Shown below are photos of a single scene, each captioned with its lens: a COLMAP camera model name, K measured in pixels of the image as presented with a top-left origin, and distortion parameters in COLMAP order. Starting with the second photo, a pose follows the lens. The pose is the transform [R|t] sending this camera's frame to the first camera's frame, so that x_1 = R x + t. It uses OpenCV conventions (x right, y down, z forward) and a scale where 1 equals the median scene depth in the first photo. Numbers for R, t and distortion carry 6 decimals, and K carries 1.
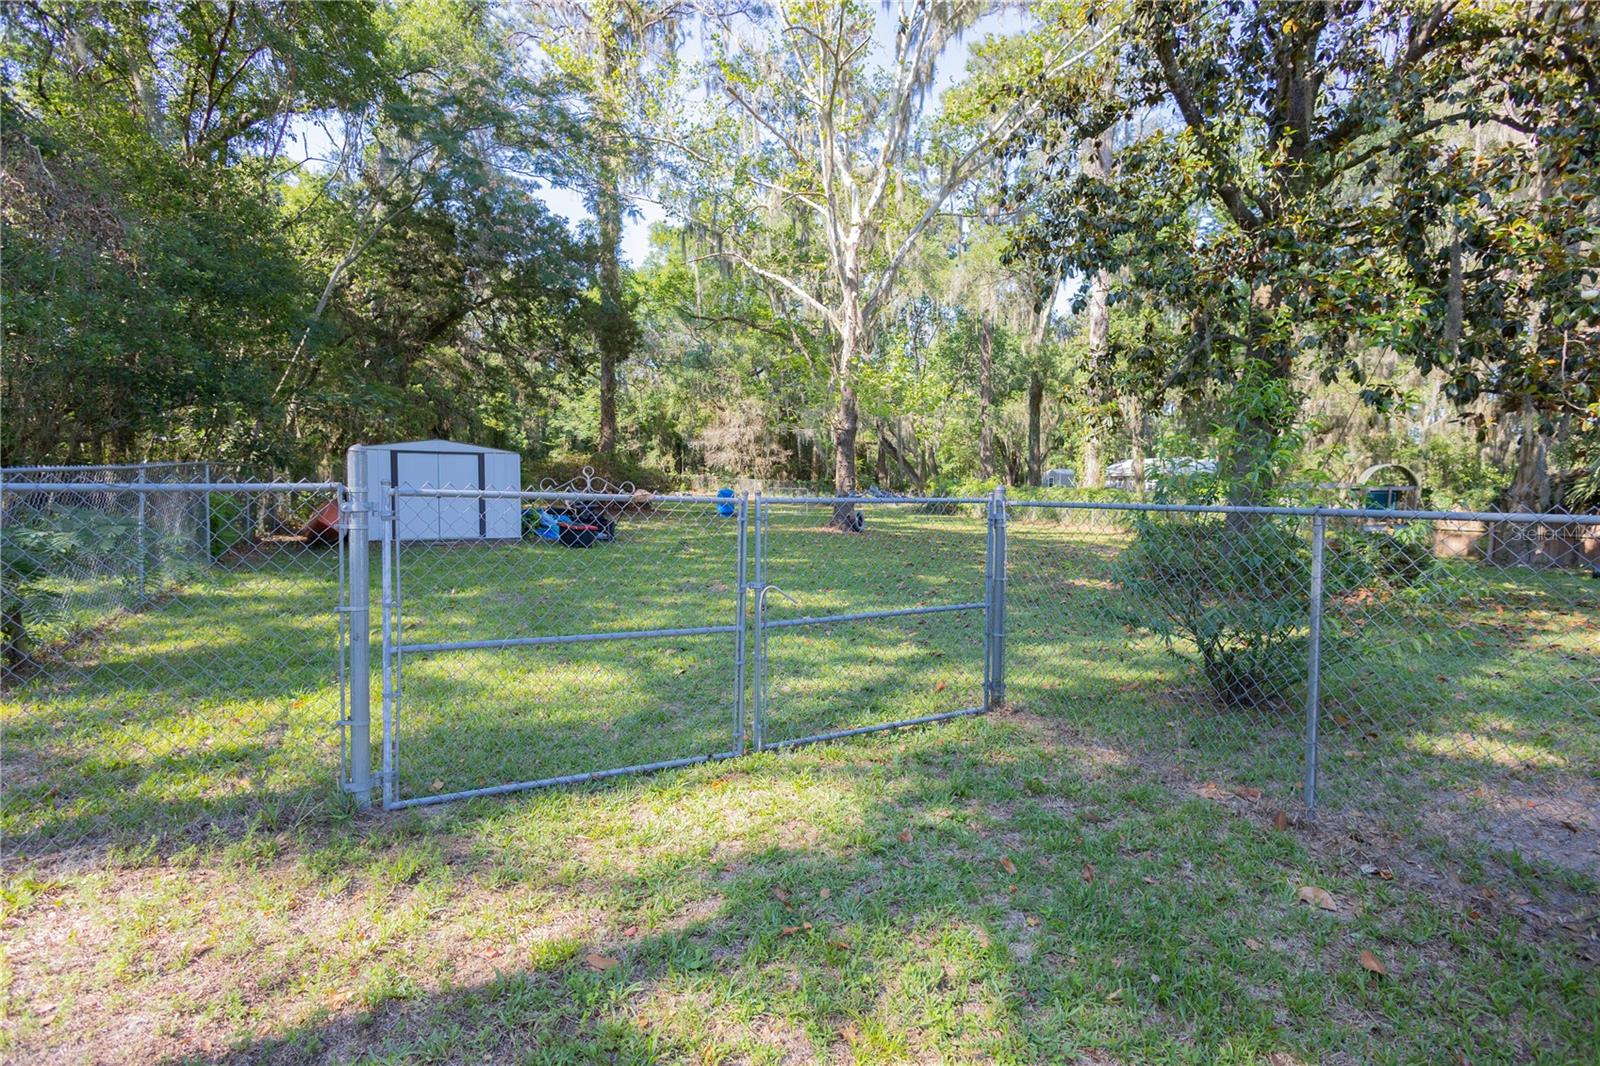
lens RADIAL K [[733.9, 0, 798.0], [0, 733.9, 535.5], [0, 0, 1]] dist [0.009516, -0.000699]
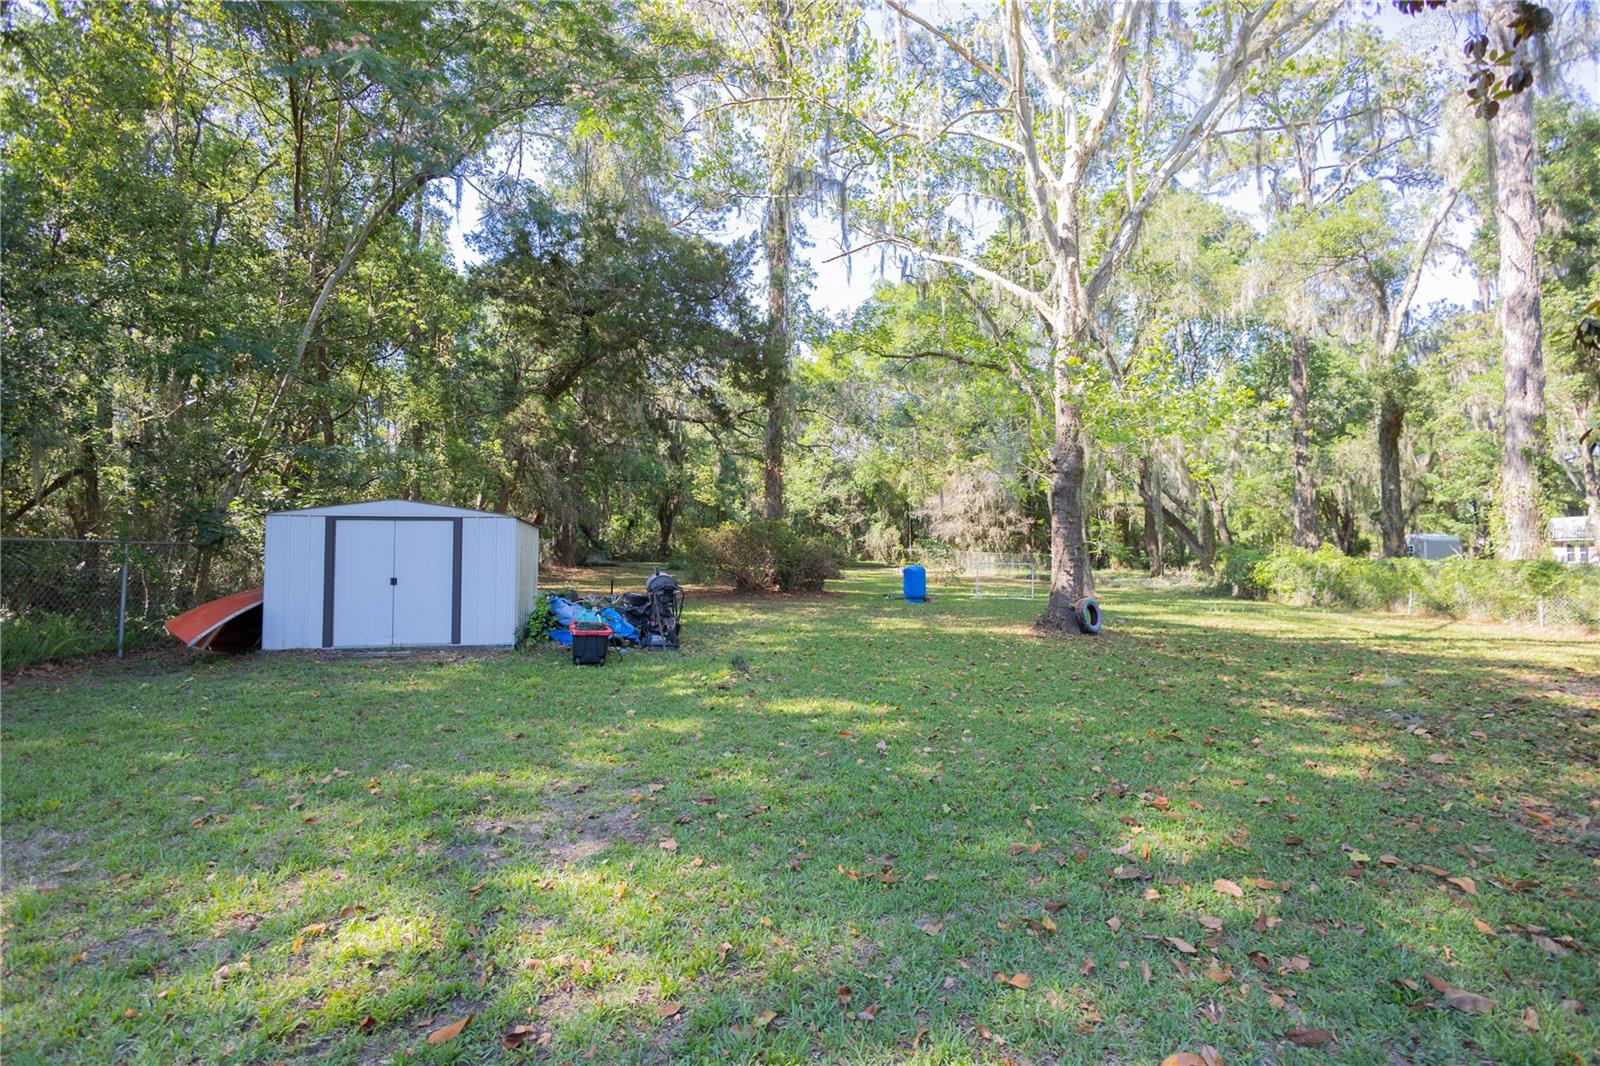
lens RADIAL K [[733.9, 0, 798.0], [0, 733.9, 535.5], [0, 0, 1]] dist [0.009516, -0.000699]
pose [[0.940871, -0.020209, -0.338163, 0.030382], [-0.014268, 0.994969, -0.099157, -0.011587], [0.338465, 0.098119, 0.935849, 0.162405]]
